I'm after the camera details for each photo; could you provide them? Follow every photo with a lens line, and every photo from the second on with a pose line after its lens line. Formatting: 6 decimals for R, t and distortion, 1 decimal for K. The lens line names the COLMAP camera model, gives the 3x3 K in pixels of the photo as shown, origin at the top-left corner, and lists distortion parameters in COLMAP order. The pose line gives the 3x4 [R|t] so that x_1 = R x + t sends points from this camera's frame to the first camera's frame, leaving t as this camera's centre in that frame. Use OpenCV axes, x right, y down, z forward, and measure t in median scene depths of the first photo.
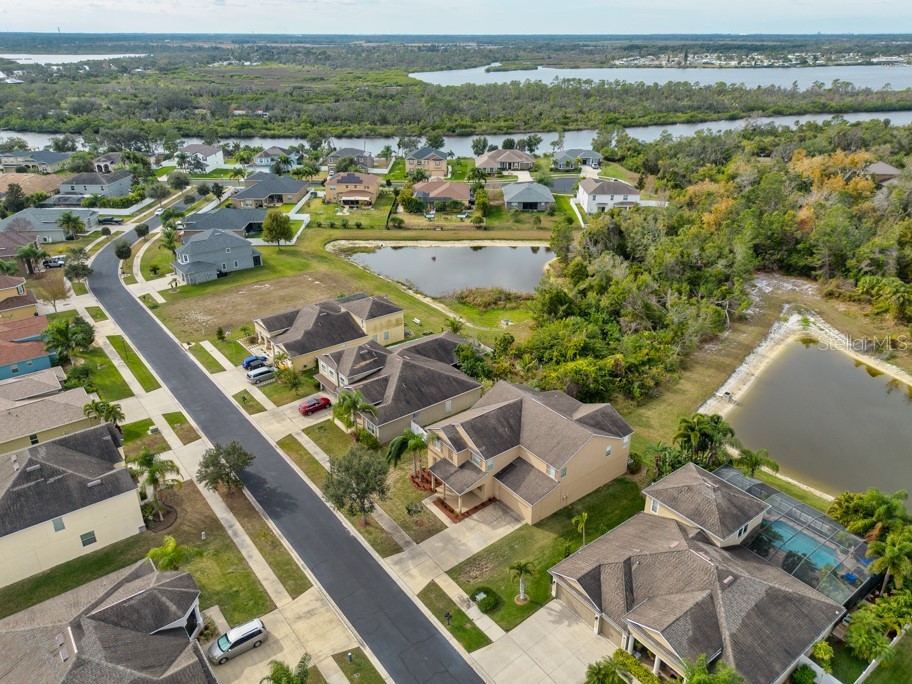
lens RADIAL K [[662.3, 0, 475.0], [0, 662.3, 339.4], [0, 0, 1]] dist [0.066359, -0.073647]
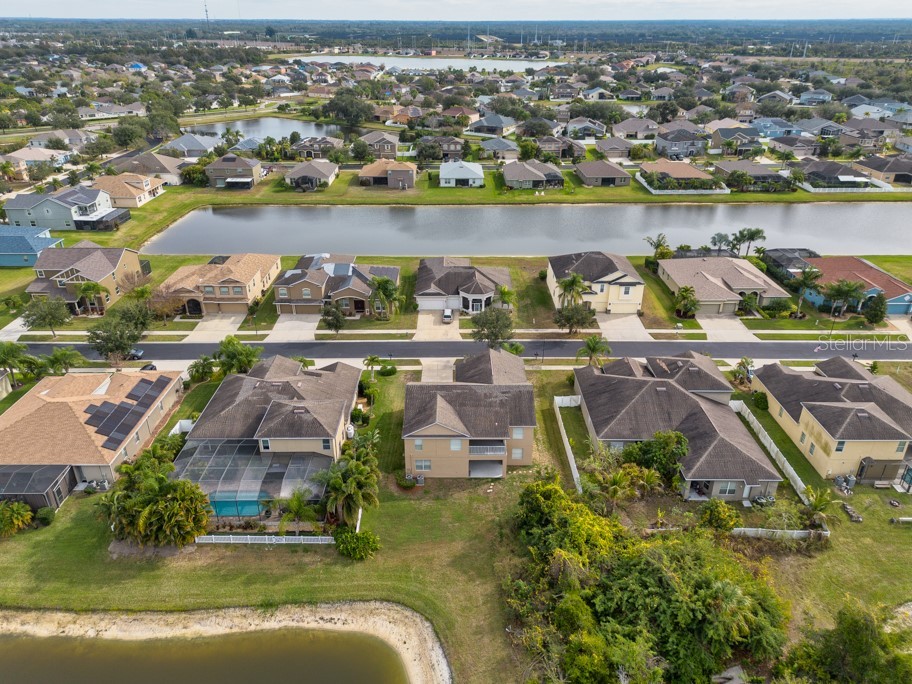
lens RADIAL K [[632.2, 0, 456.6], [0, 632.2, 361.8], [0, 0, 1]] dist [0.024757, -0.005620]
pose [[-0.628442, 0.367960, -0.685321, 0.538641], [-0.325427, 0.675857, 0.661297, -0.397765], [0.706511, 0.638609, -0.304993, 0.884338]]
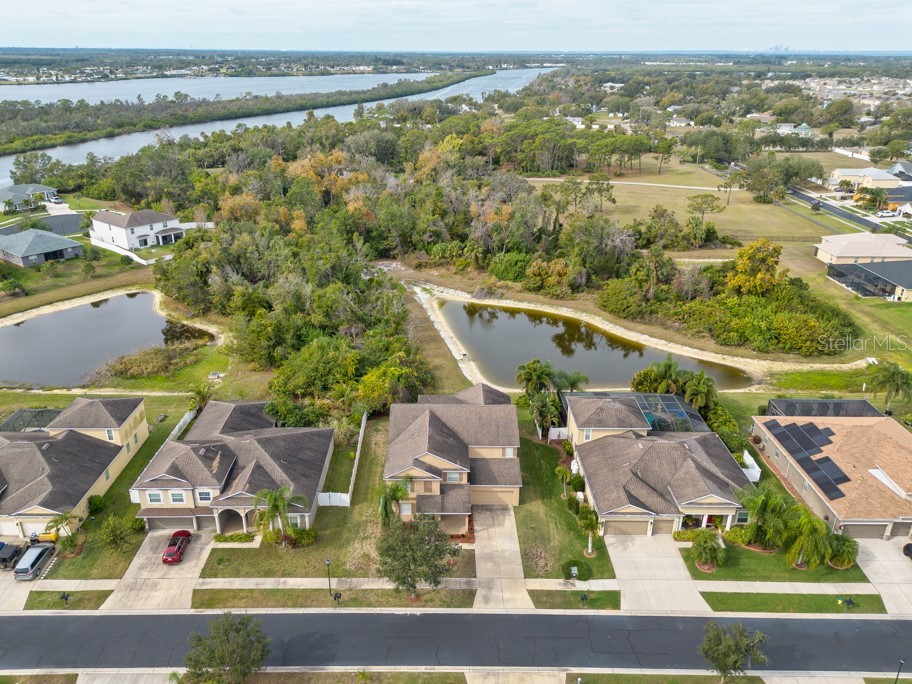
lens RADIAL K [[657.0, 0, 456.0], [0, 657.0, 342.0], [0, 0, 1]] dist [0.073143, -0.072794]
pose [[0.612557, -0.314467, 0.725178, -0.430706], [0.323553, 0.936825, 0.132941, -0.092551], [-0.721171, 0.153199, 0.675606, 0.199794]]
